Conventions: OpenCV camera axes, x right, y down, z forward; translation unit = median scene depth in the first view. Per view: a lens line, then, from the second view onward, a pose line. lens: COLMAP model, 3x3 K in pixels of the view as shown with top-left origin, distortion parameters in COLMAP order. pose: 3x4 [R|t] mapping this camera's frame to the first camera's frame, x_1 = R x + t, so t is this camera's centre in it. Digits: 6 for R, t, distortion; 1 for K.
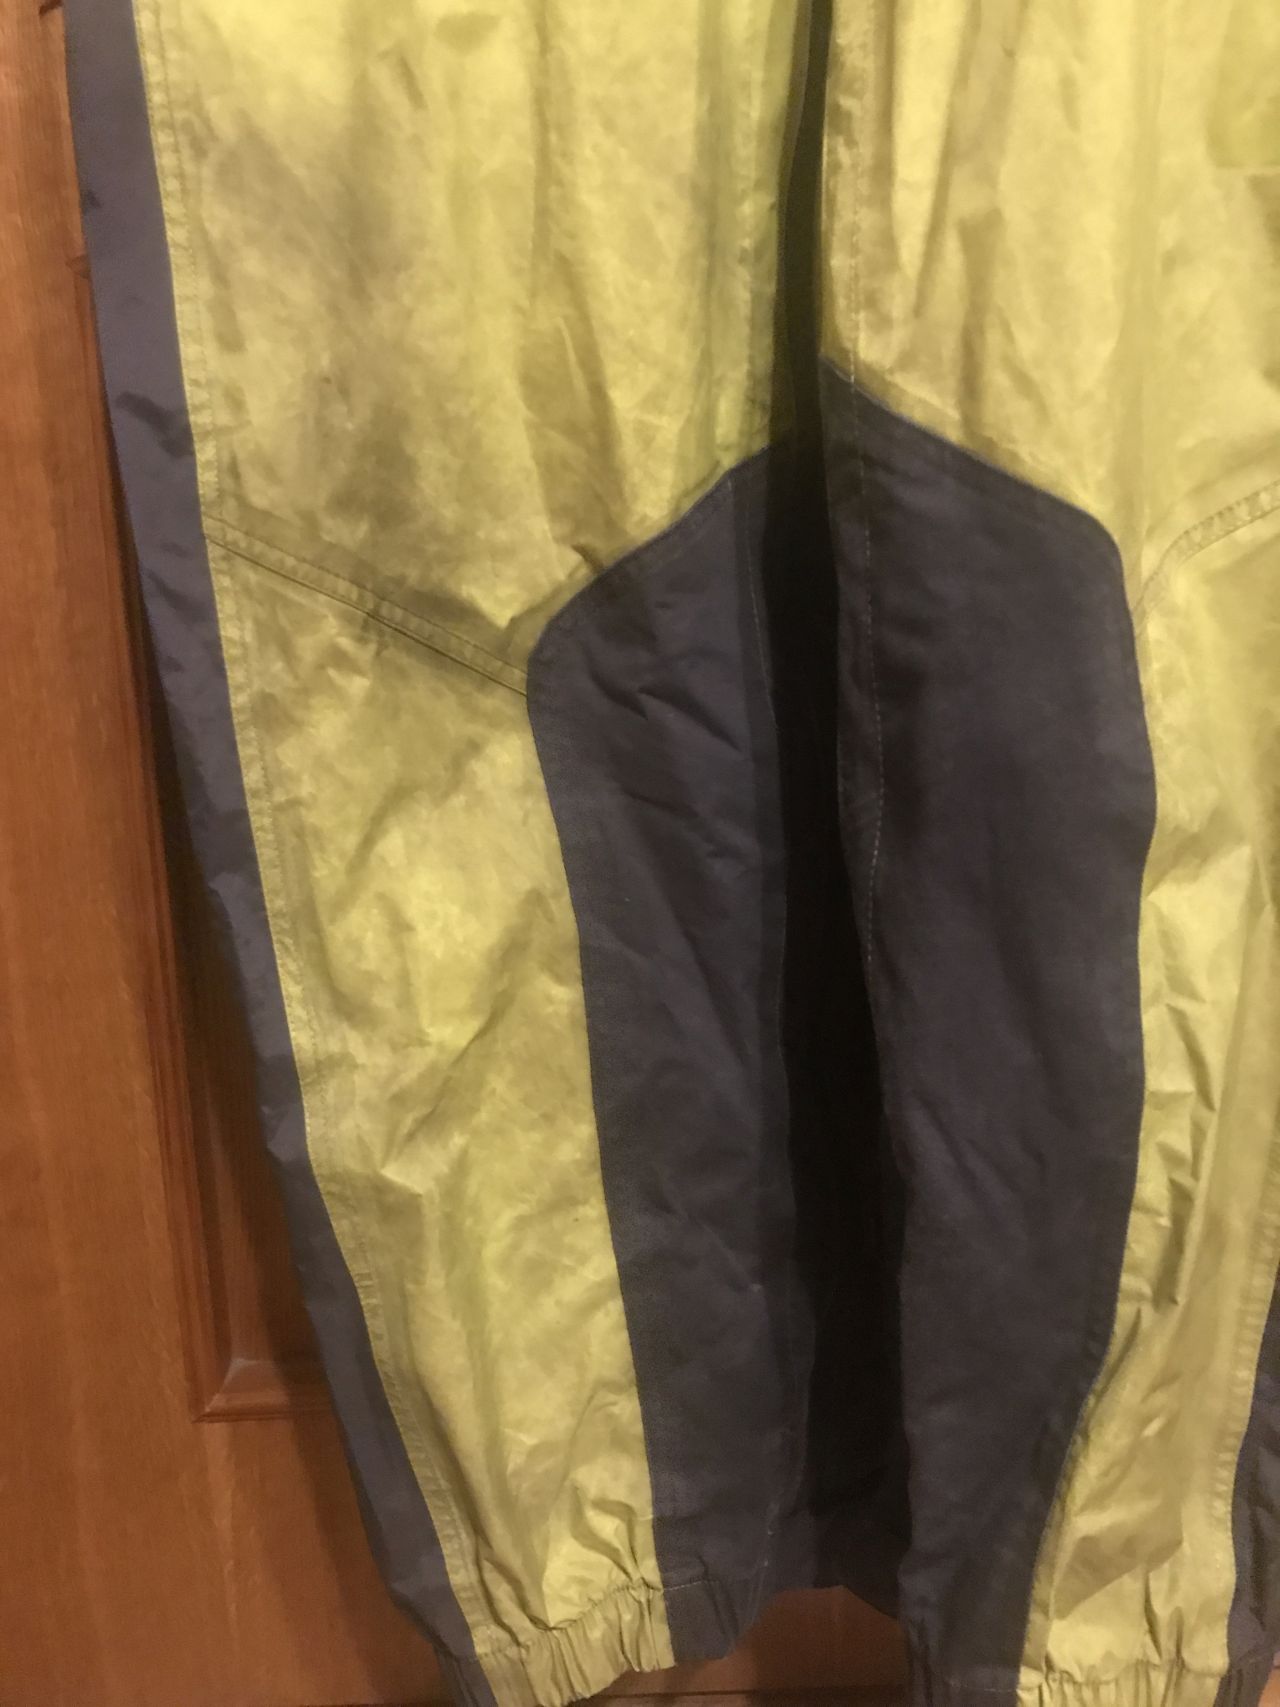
lens RADIAL K [[1398.5, 0, 640.0], [0, 1398.5, 853.5], [0, 0, 1]] dist [0.034558, -0.014521]
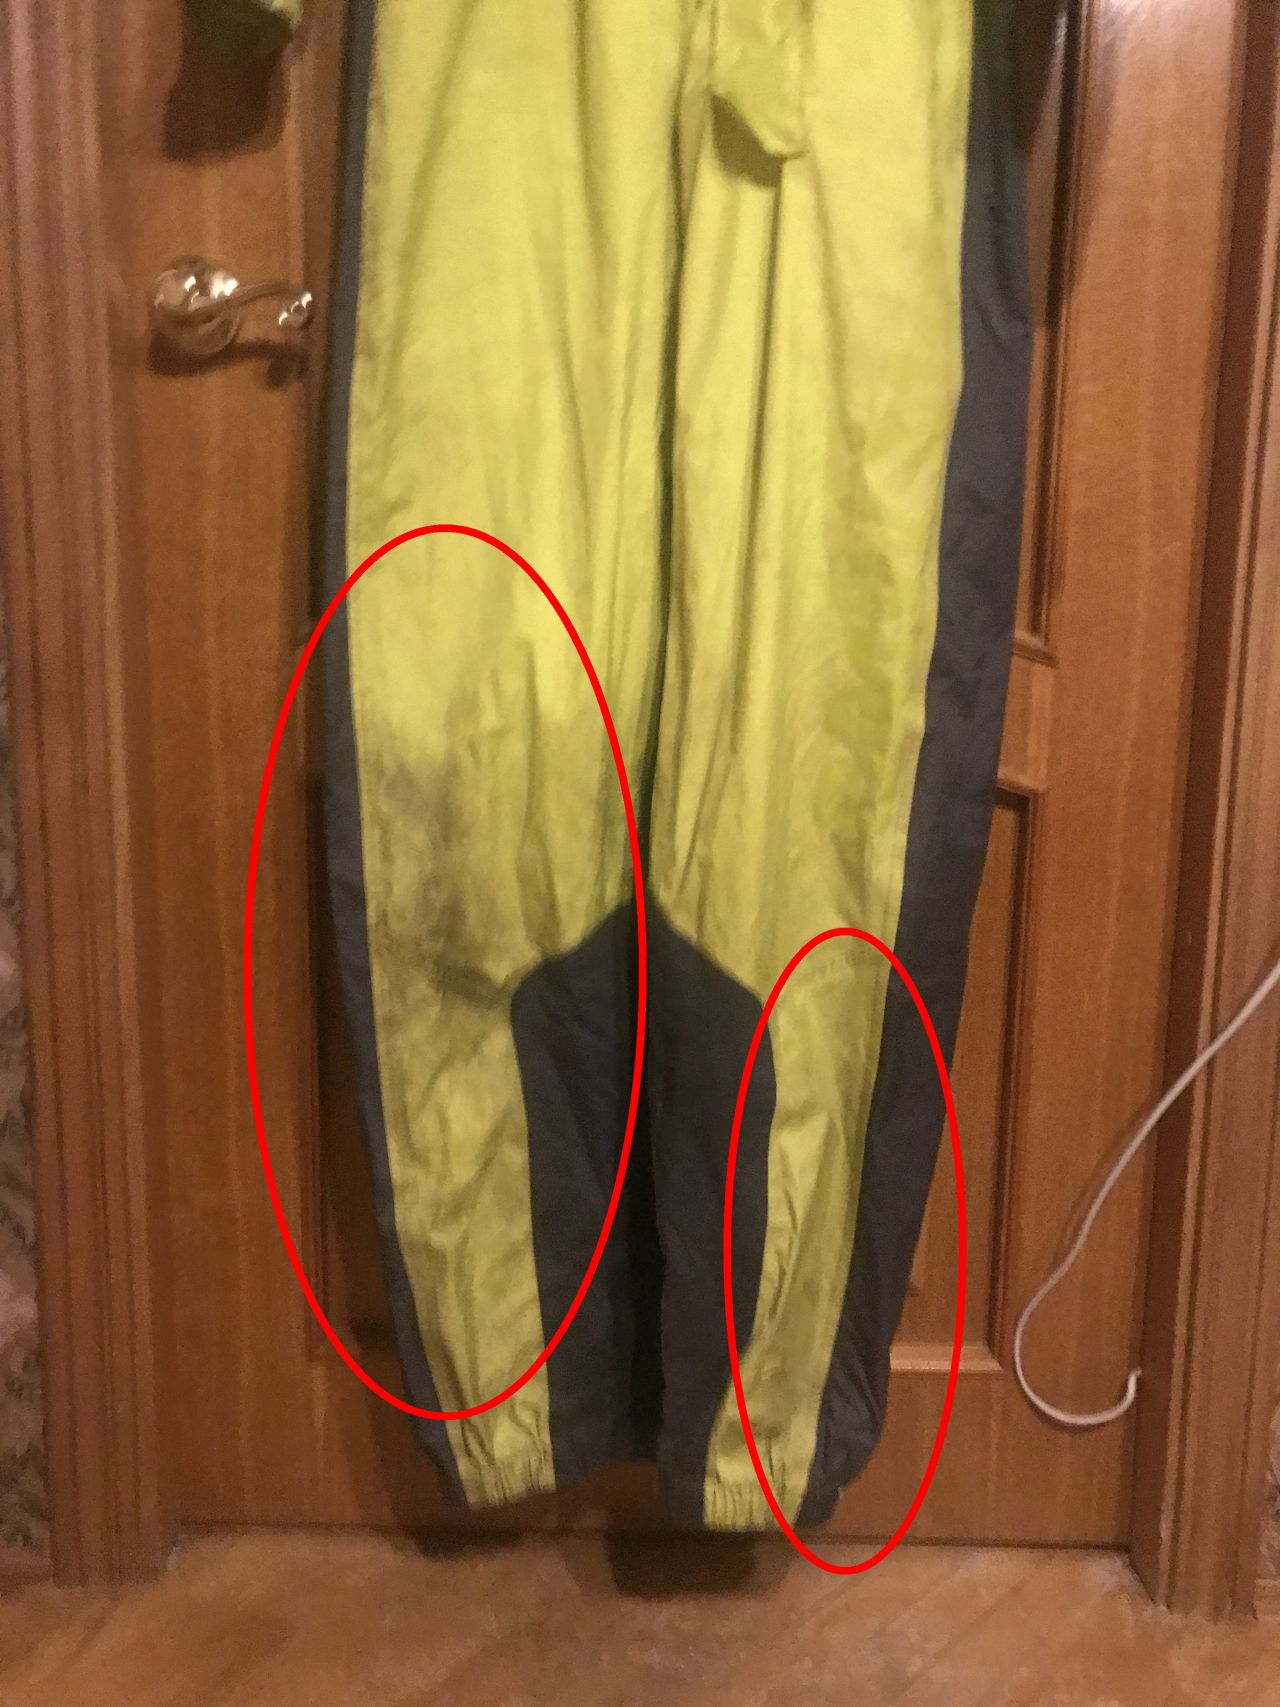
lens RADIAL K [[1398.5, 0, 640.0], [0, 1398.5, 853.5], [0, 0, 1]] dist [0.034558, -0.014521]
pose [[0.998357, 0.057084, -0.004935, 0.116470], [-0.057198, 0.997984, -0.027510, -0.321583], [0.003355, 0.027748, 0.999609, -1.174020]]
